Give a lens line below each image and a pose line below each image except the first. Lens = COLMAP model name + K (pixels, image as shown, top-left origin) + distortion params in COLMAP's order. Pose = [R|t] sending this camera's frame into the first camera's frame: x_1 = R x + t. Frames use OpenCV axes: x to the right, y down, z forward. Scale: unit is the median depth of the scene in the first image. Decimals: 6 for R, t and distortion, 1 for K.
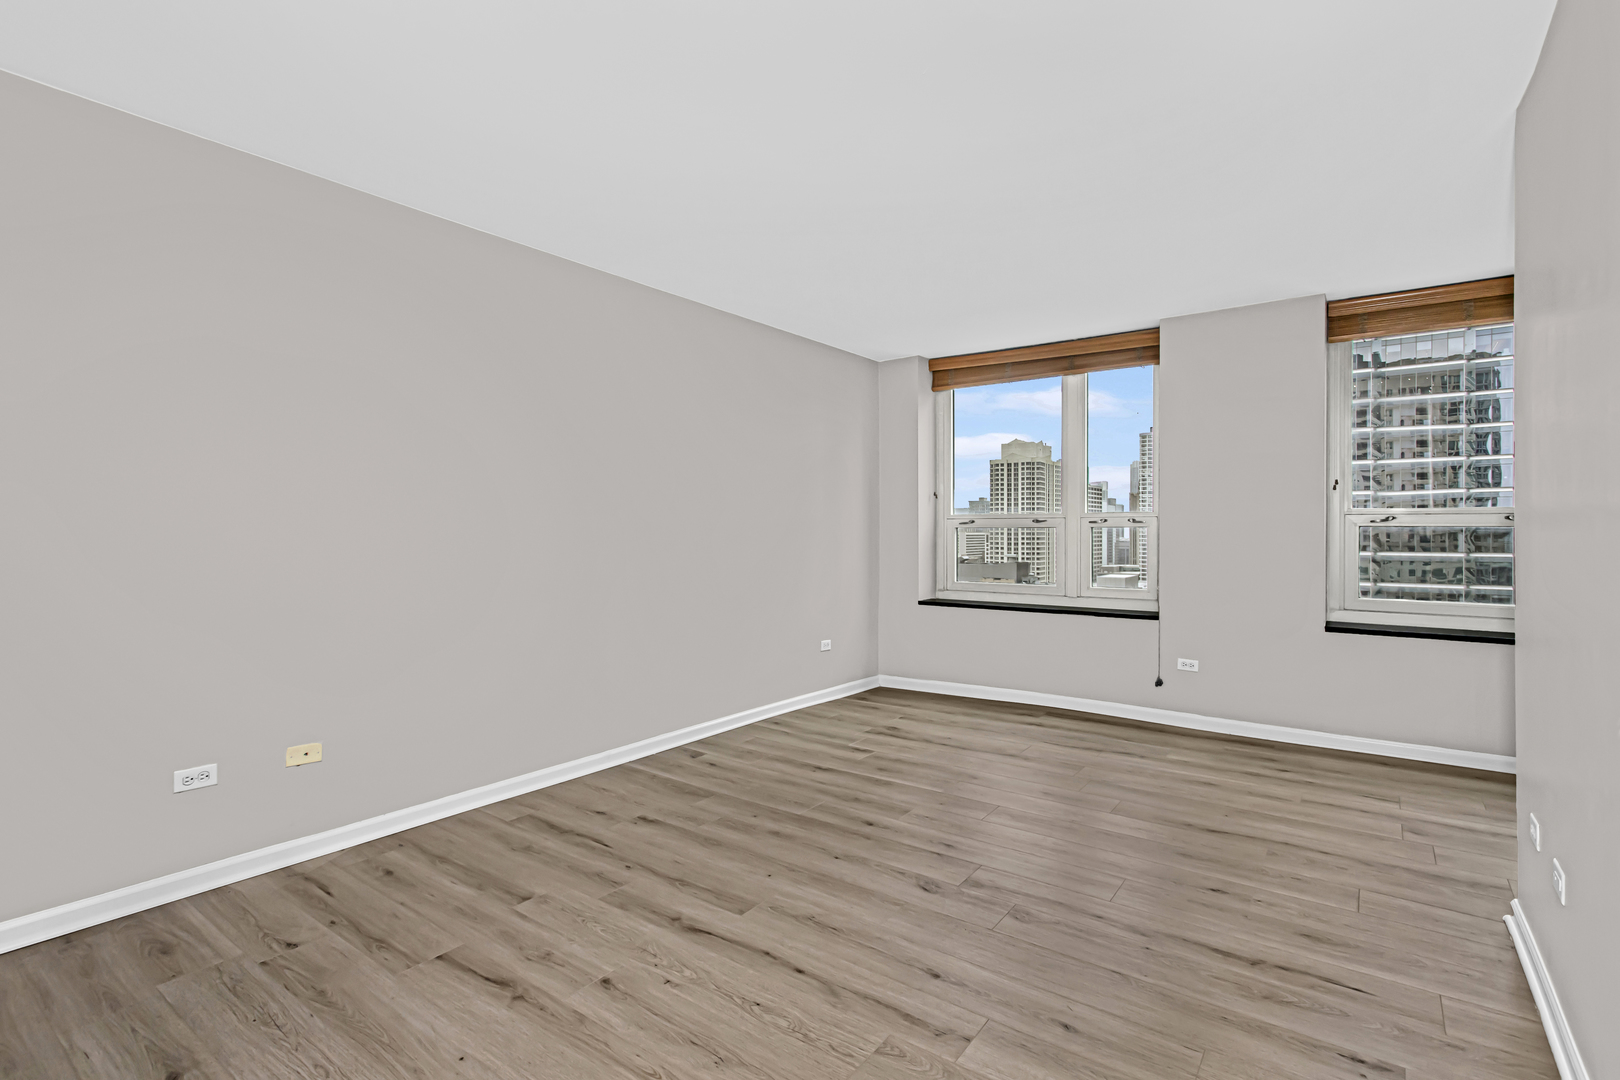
lens RADIAL K [[763.4, 0, 810.0], [0, 763.4, 540.0], [0, 0, 1]] dist [0.001873, 0.001035]
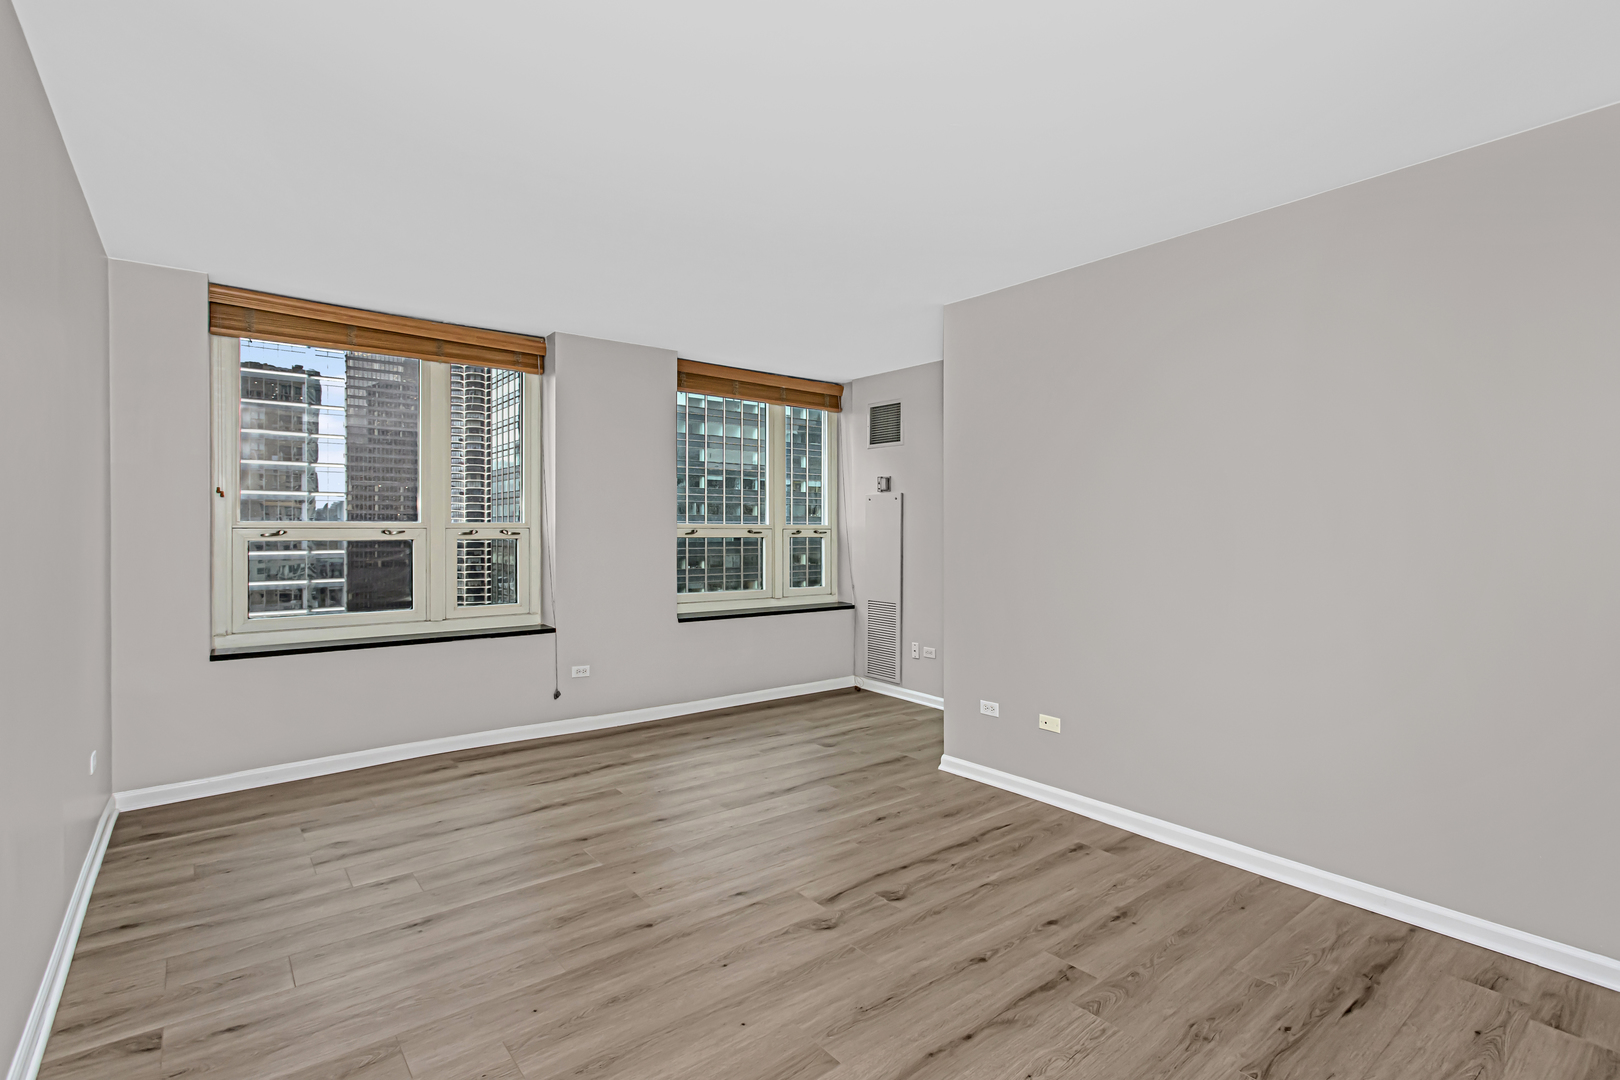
lens RADIAL K [[763.4, 0, 810.0], [0, 763.4, 540.0], [0, 0, 1]] dist [0.001873, 0.001035]
pose [[0.262571, -0.012297, 0.964834, -0.645777], [0.011703, 0.999886, 0.009558, -0.033942], [-0.964842, 0.008782, 0.262685, 0.635495]]
